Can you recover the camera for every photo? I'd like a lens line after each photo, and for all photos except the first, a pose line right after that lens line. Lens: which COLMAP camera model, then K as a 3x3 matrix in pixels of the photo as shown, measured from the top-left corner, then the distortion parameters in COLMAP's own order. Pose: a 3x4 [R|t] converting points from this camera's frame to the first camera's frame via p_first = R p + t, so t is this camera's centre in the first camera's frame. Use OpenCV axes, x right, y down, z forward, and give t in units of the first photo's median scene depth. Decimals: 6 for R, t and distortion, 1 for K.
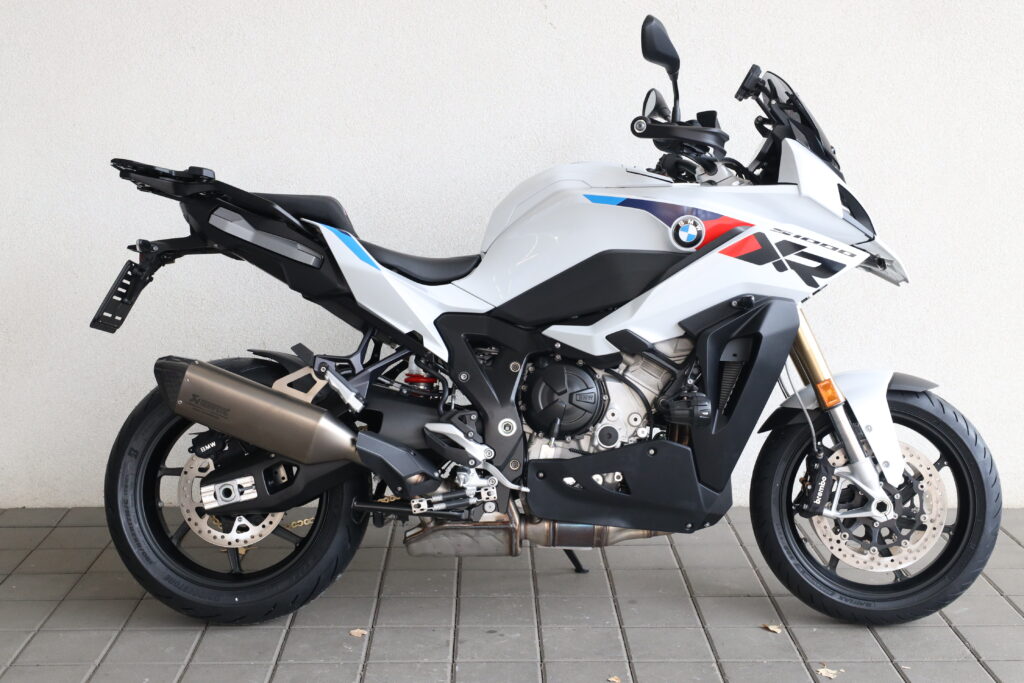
lens RADIAL K [[1304.5, 0, 512.0], [0, 1304.5, 341.5], [0, 0, 1]] dist [0.082785, -0.002202]
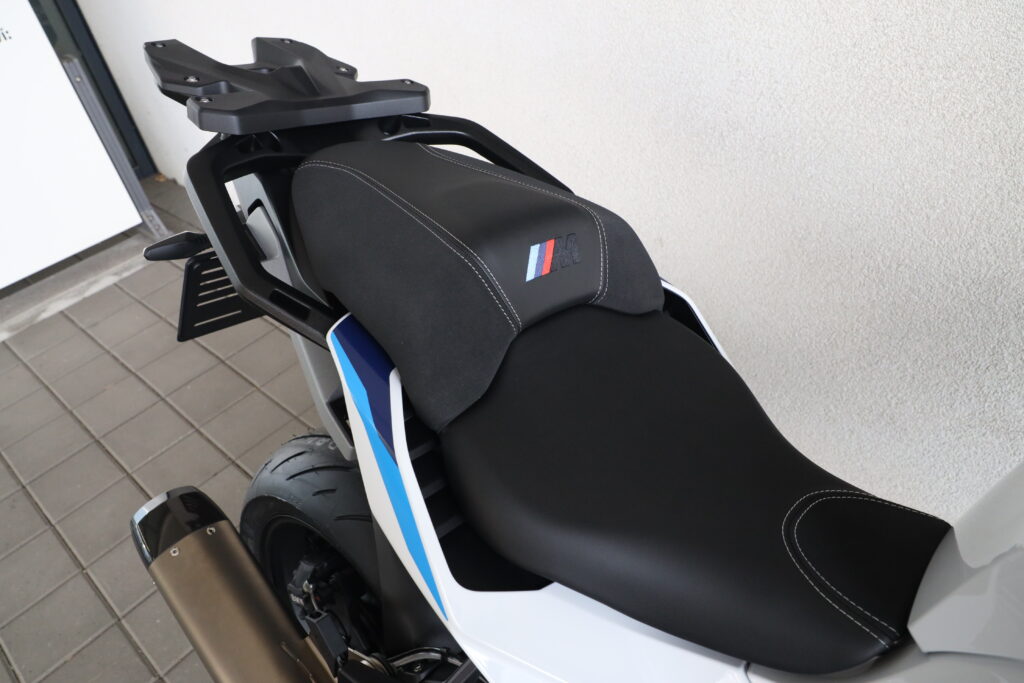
lens RADIAL K [[704.9, 0, 512.0], [0, 704.9, 341.5], [0, 0, 1]] dist [0.001849, 0.001386]
pose [[0.726018, 0.367037, -0.581534, -0.013470], [-0.017442, 0.855208, 0.517992, -0.144378], [0.687455, -0.365928, 0.627298, 0.708464]]
